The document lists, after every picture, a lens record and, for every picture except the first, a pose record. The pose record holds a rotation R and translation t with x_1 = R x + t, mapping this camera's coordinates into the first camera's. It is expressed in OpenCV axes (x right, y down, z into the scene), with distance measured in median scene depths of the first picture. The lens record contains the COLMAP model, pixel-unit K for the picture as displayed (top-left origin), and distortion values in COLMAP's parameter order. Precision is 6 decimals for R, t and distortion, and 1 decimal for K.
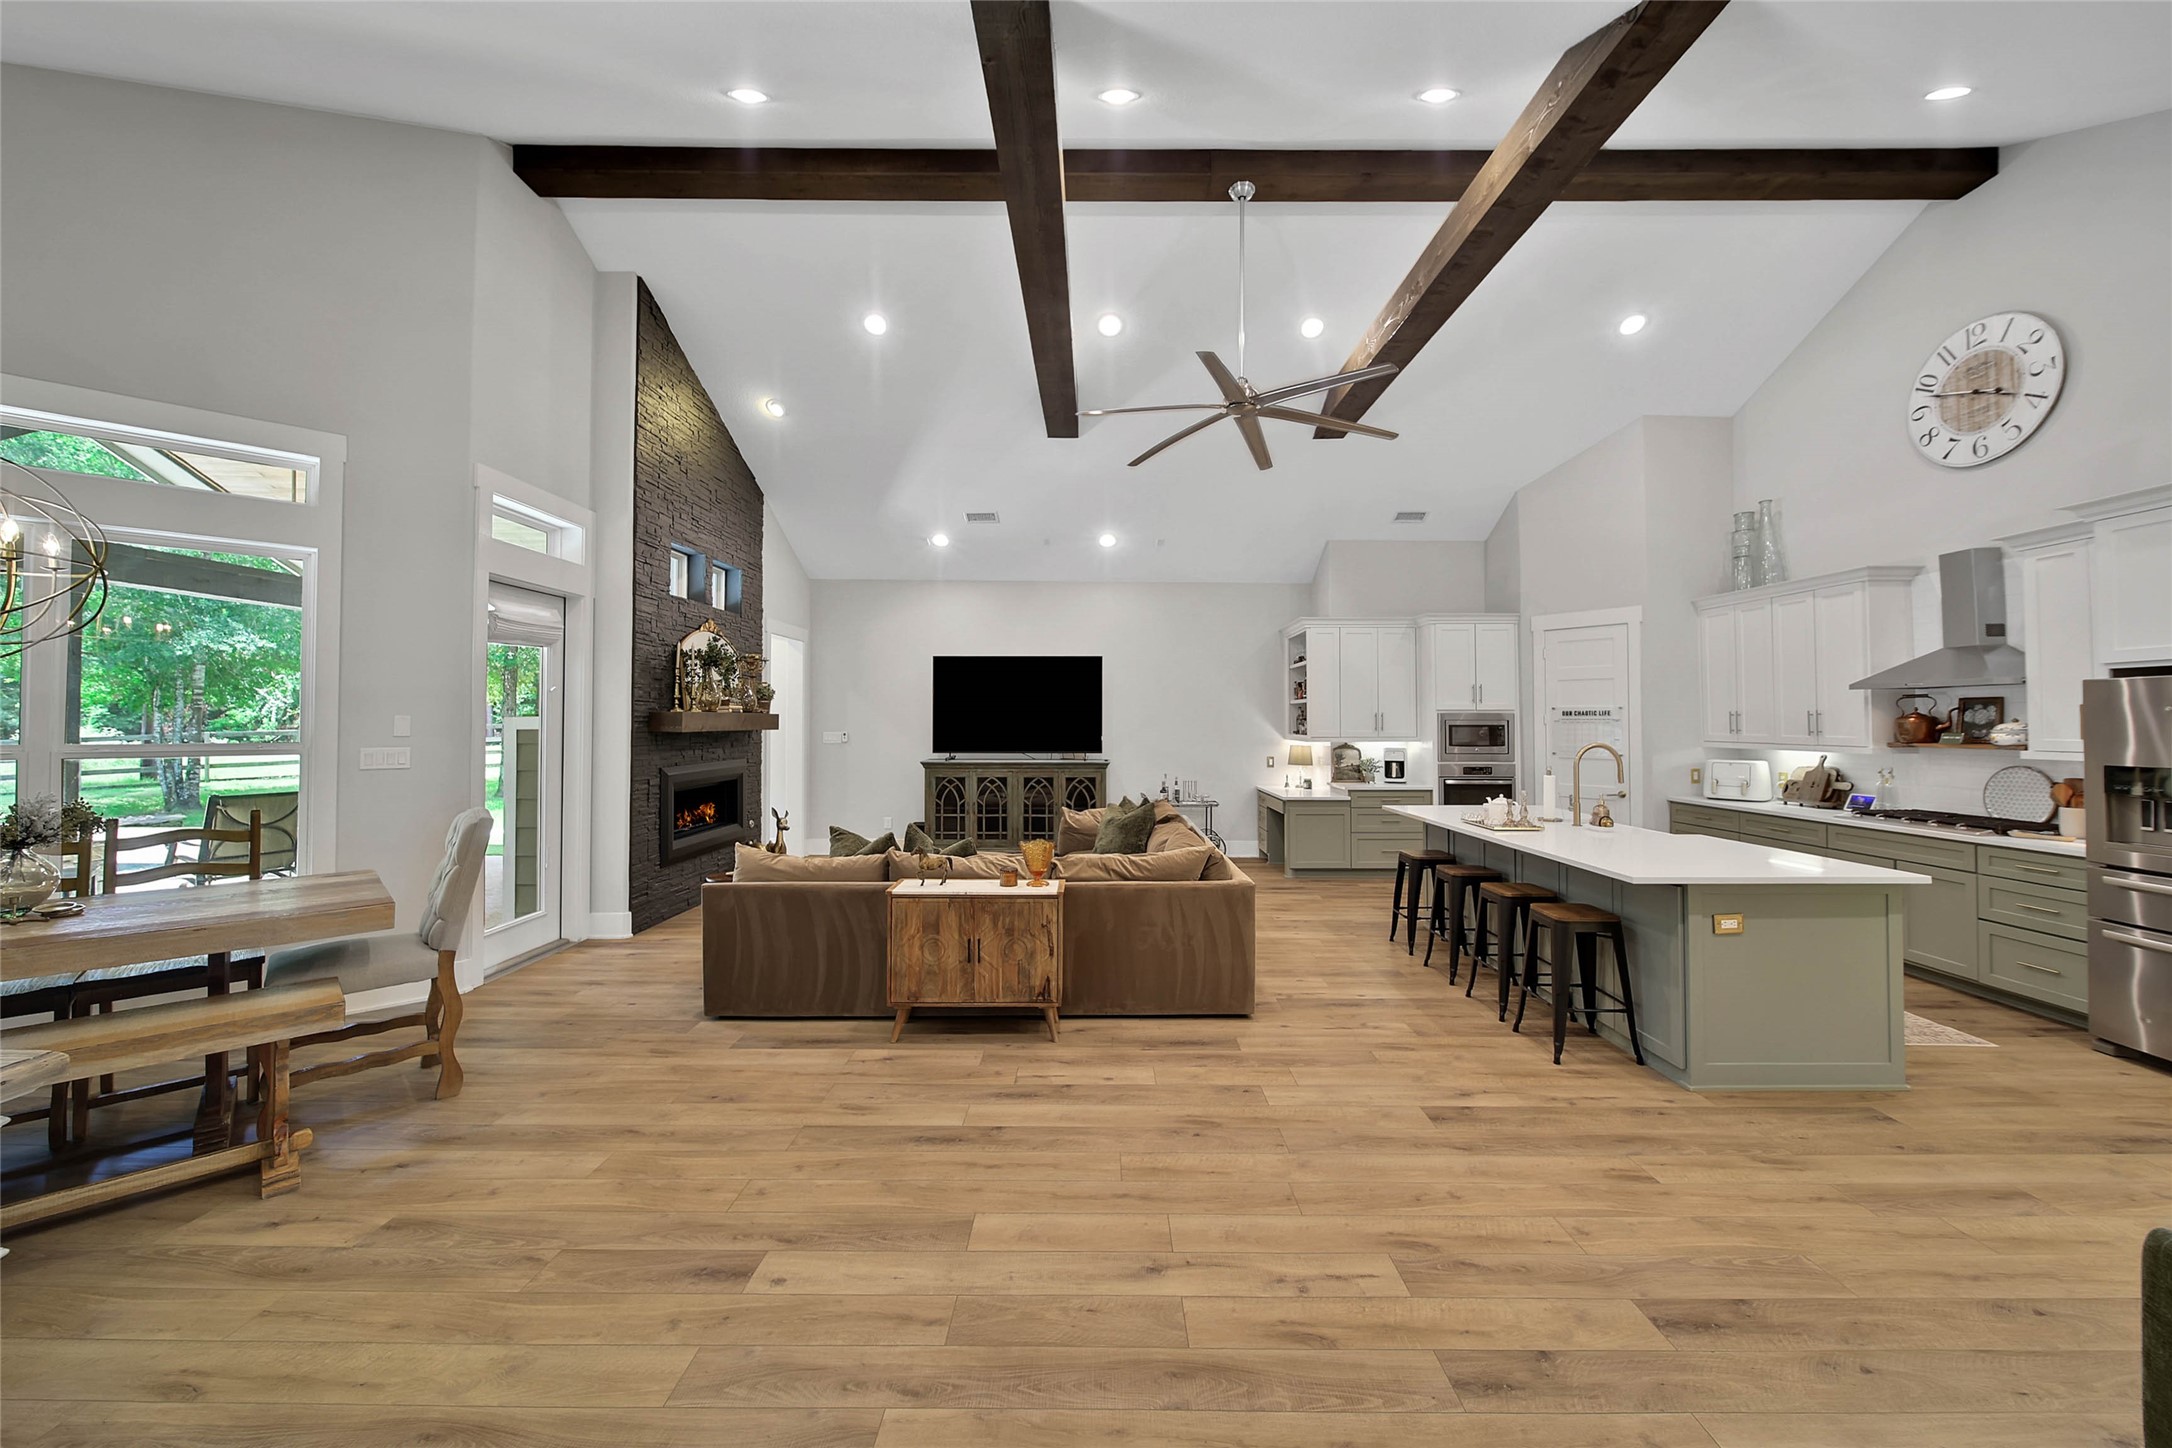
lens RADIAL K [[804.3, 0, 1093.5], [0, 804.3, 704.4], [0, 0, 1]] dist [-0.002565, -0.000377]
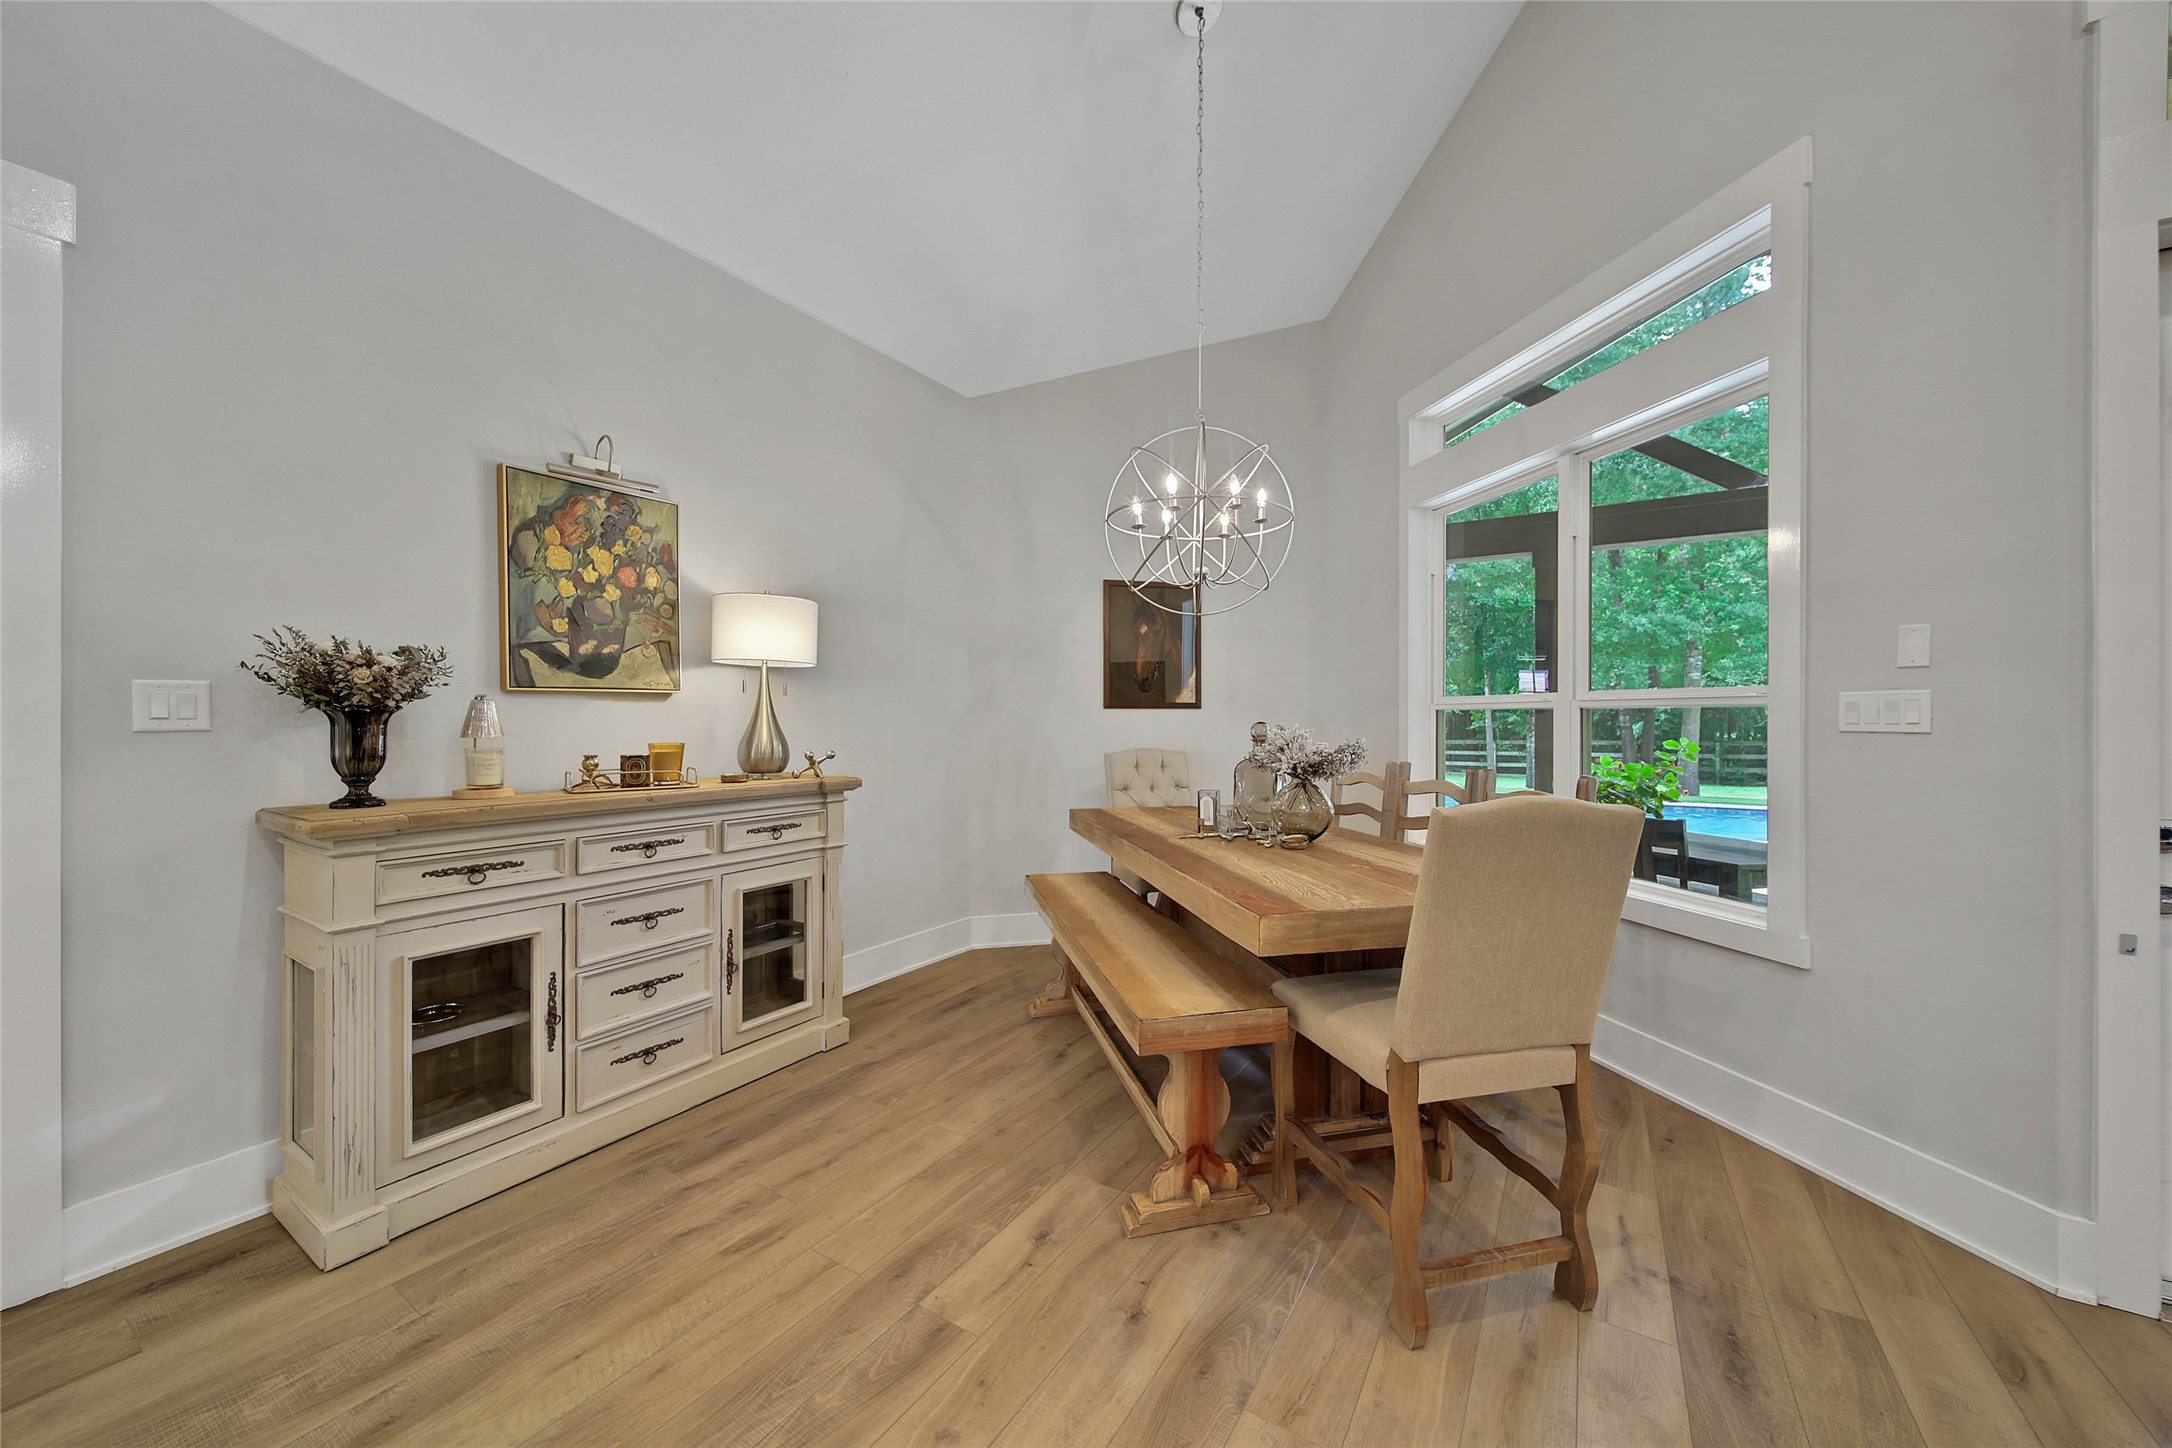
lens RADIAL K [[773.1, 0, 1090.0], [0, 773.1, 726.5], [0, 0, 1]] dist [0.002987, -0.002490]
pose [[-0.525318, 0.005241, -0.850890, -0.177661], [0.014606, 0.999889, -0.002859, 0.060464], [0.850780, -0.013930, -0.525337, 0.708035]]
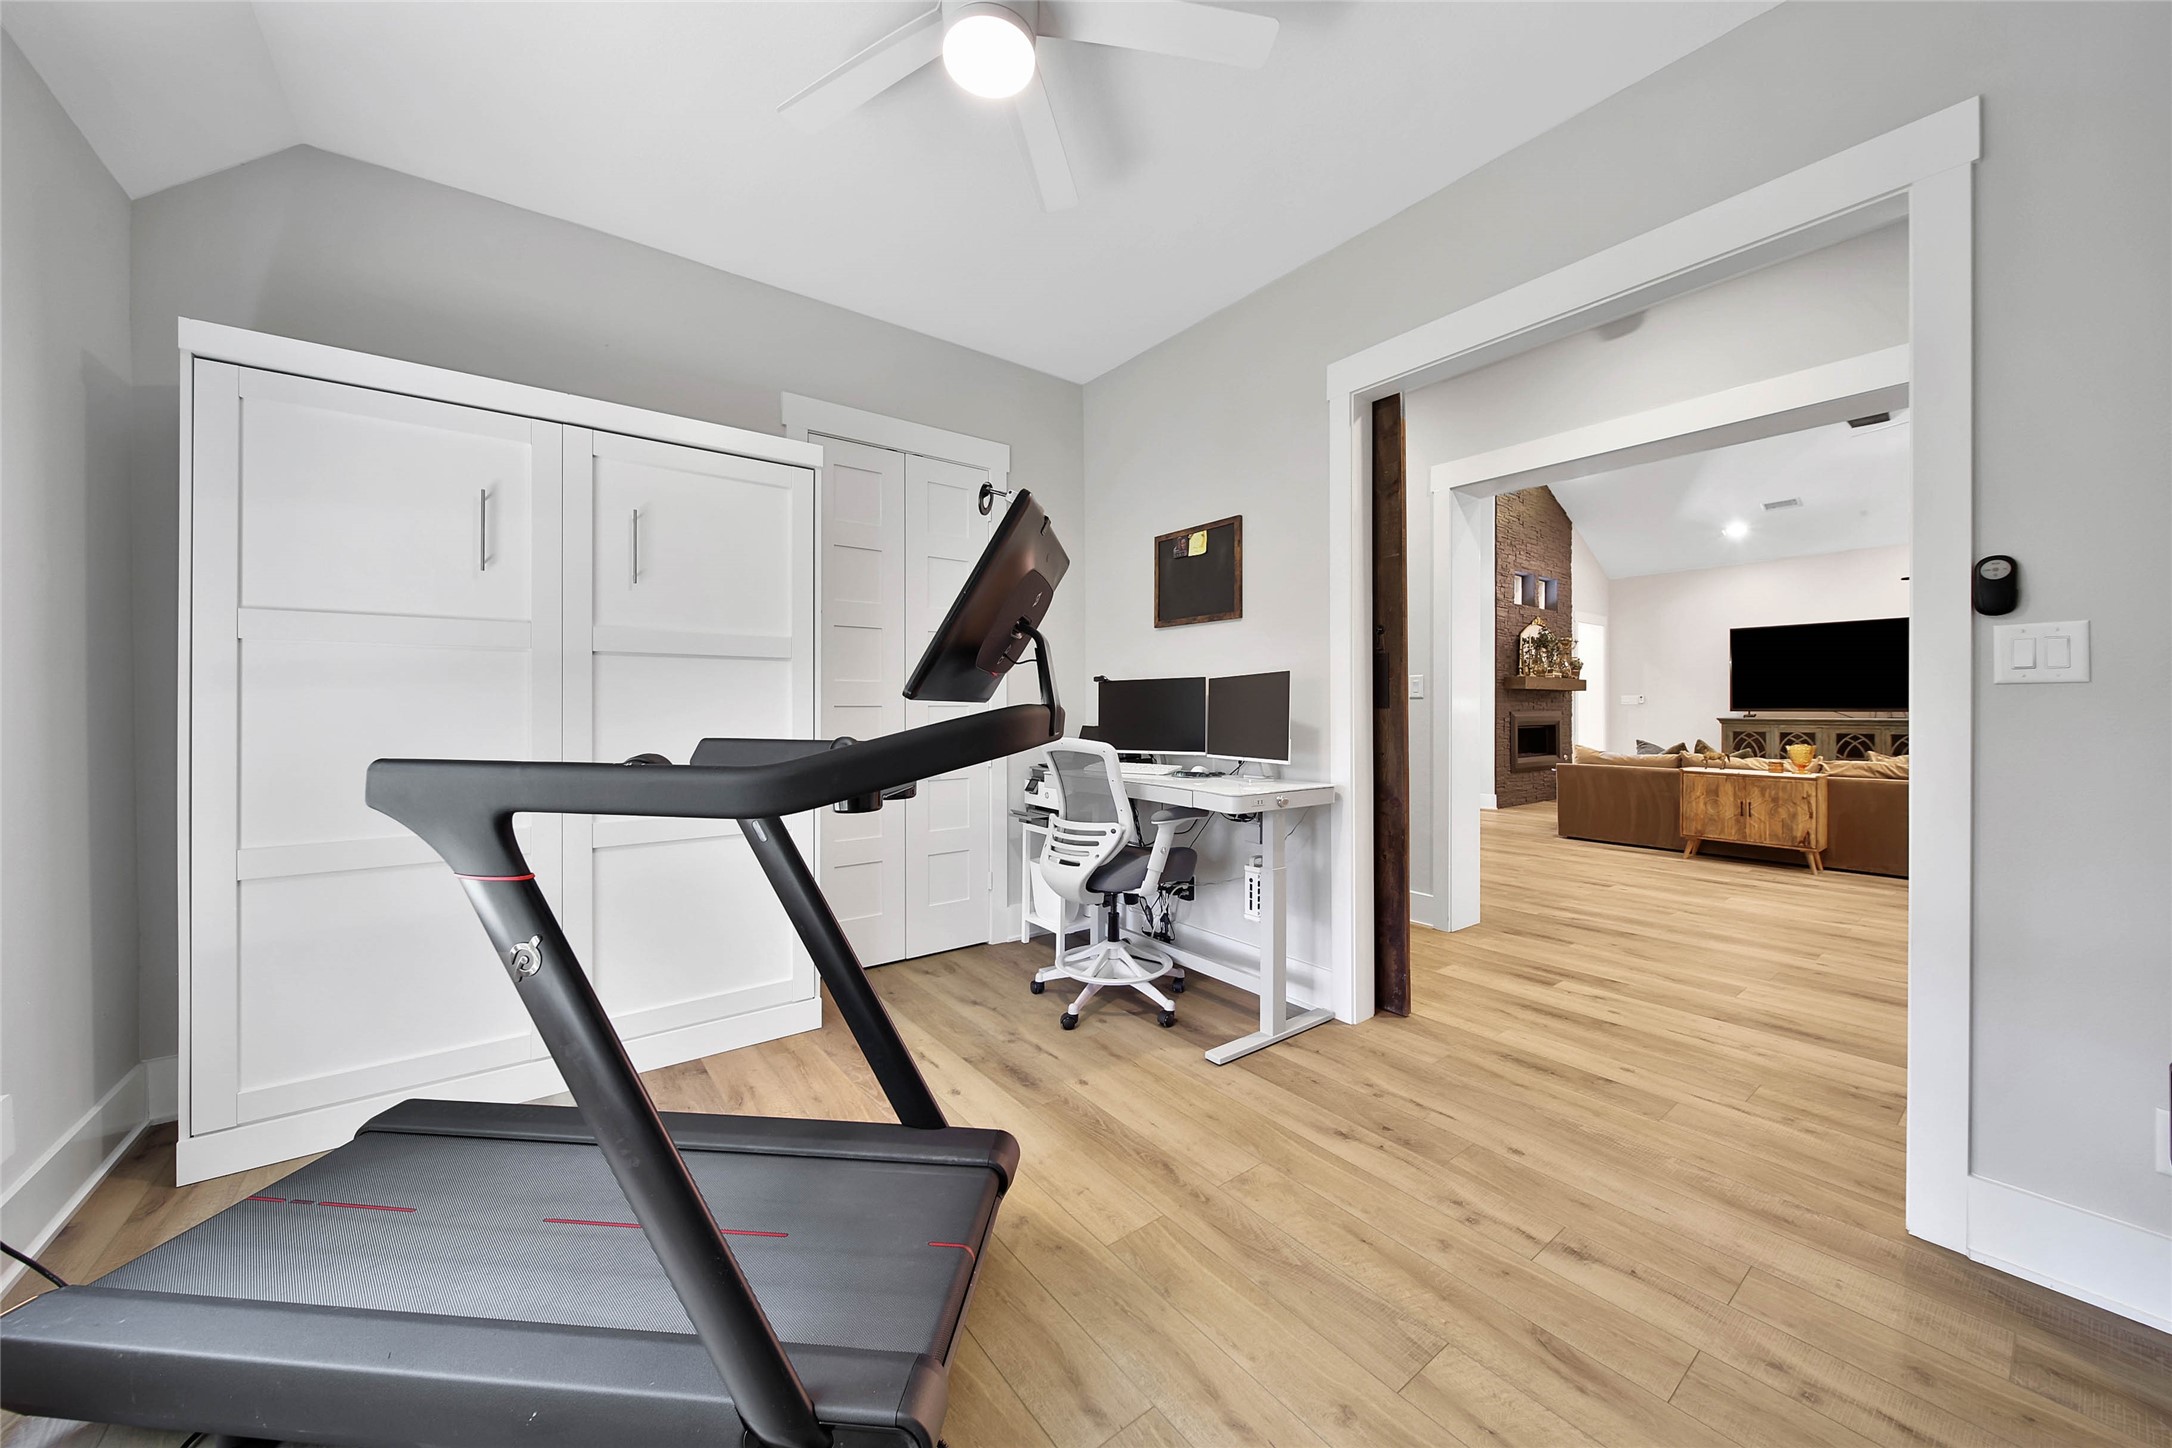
lens RADIAL K [[765.8, 0, 1086.9], [0, 765.8, 706.5], [0, 0, 1]] dist [0.000020, -0.000016]
pose [[0.609007, -0.000764, -0.793165, 0.203111], [0.015138, 0.999829, 0.010660, 0.047724], [0.793020, -0.018499, 0.608914, -0.752932]]
